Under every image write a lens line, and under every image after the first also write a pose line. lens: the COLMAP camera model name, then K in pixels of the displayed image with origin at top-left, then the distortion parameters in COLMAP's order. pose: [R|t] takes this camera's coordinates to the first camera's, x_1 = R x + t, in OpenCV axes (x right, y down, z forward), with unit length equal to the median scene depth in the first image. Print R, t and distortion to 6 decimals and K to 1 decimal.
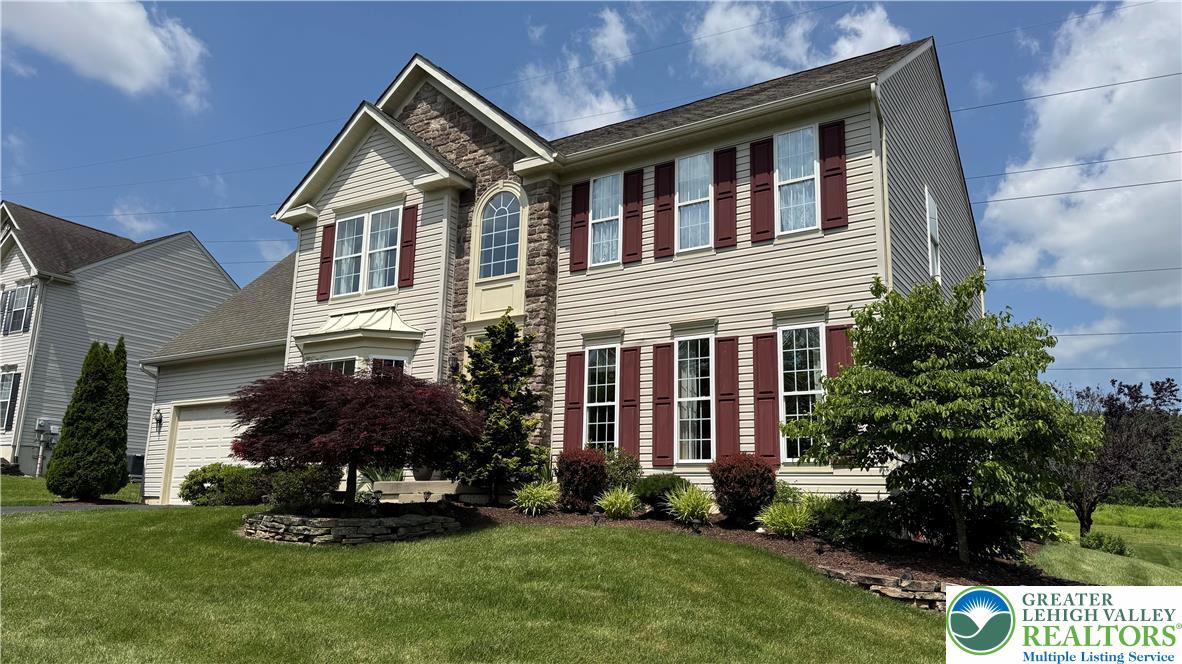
lens RADIAL K [[816.6, 0, 579.0], [0, 816.6, 355.4], [0, 0, 1]] dist [0.076932, -0.061475]
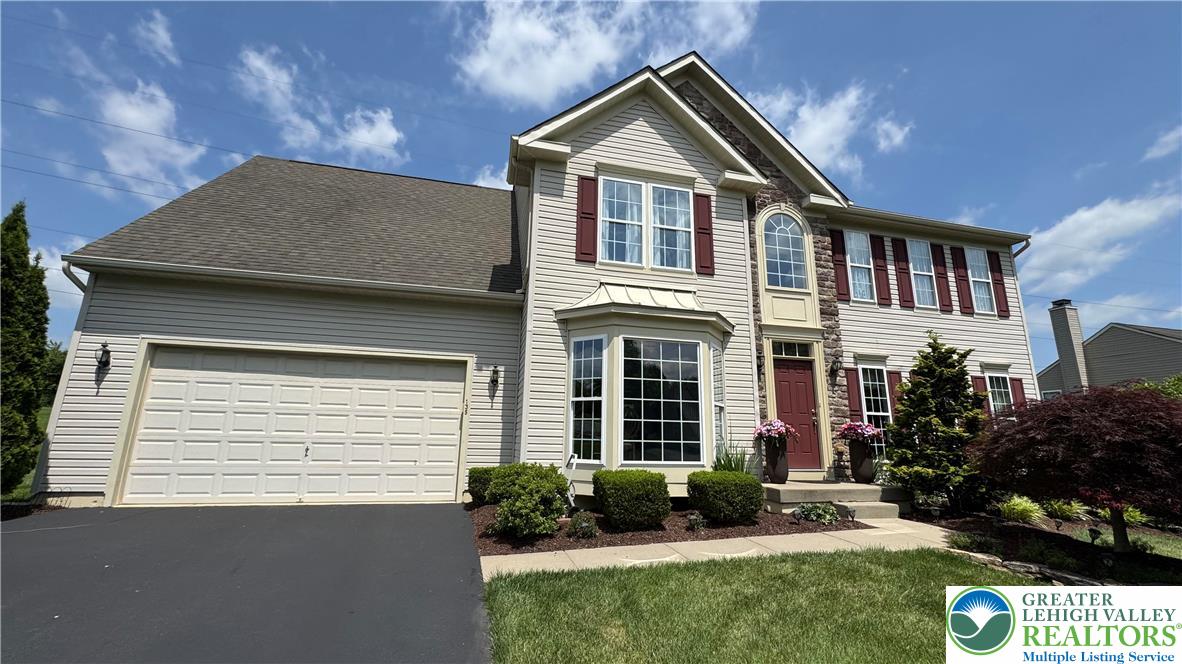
lens RADIAL K [[469.0, 0, 582.3], [0, 469.0, 338.4], [0, 0, 1]] dist [-0.001749, -0.000335]
pose [[0.697411, 0.144562, 0.701940, -0.720086], [-0.137967, 0.988206, -0.066440, 0.050372], [-0.703266, -0.050509, 0.709130, 0.735676]]
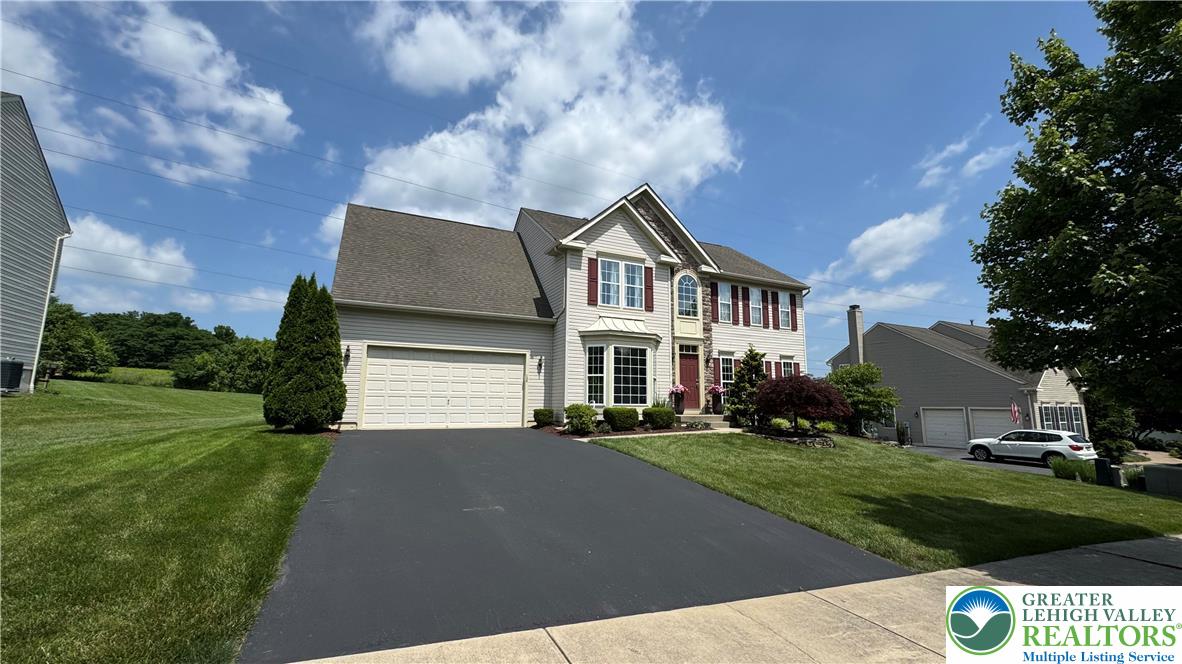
lens RADIAL K [[469.0, 0, 579.0], [0, 469.0, 342.1], [0, 0, 1]] dist [-0.001749, -0.000335]
pose [[0.540950, 0.093516, 0.835839, -1.244442], [-0.155098, 0.987847, -0.010145, 0.024445], [-0.826630, -0.124149, 0.548880, 0.554885]]
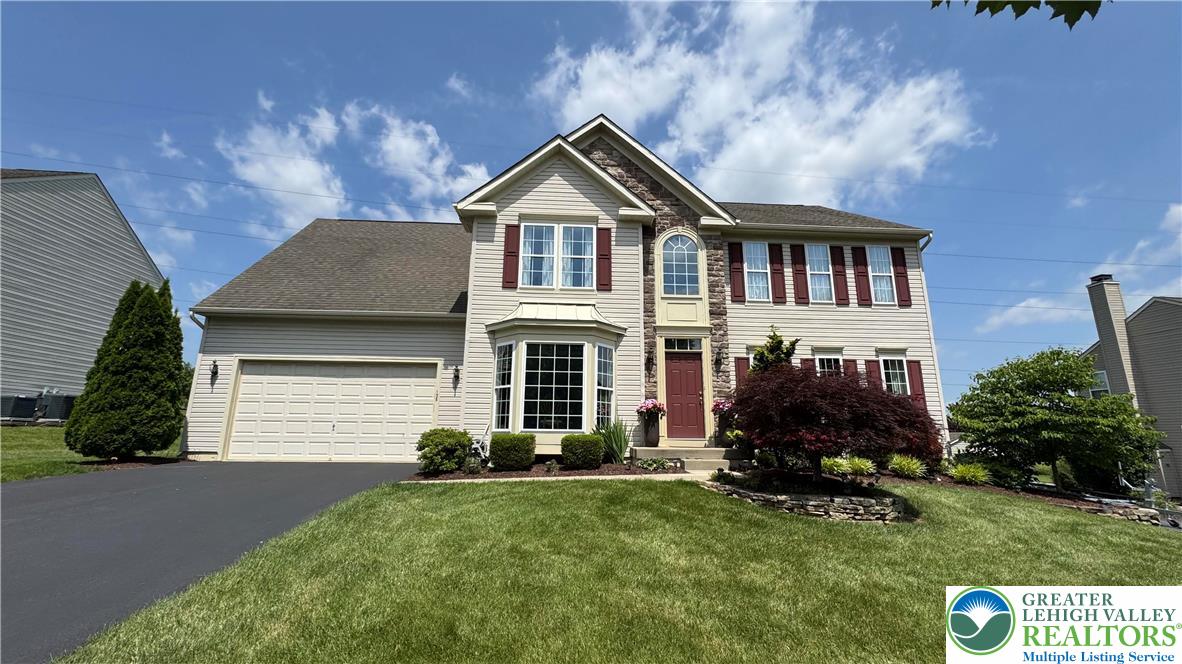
lens RADIAL K [[469.0, 0, 581.0], [0, 469.0, 339.2], [0, 0, 1]] dist [-0.001749, -0.000335]
pose [[0.818084, 0.108575, 0.564757, -0.669464], [-0.101327, 0.993867, -0.044293, 0.028864], [-0.566102, -0.020990, 0.824068, 0.438884]]
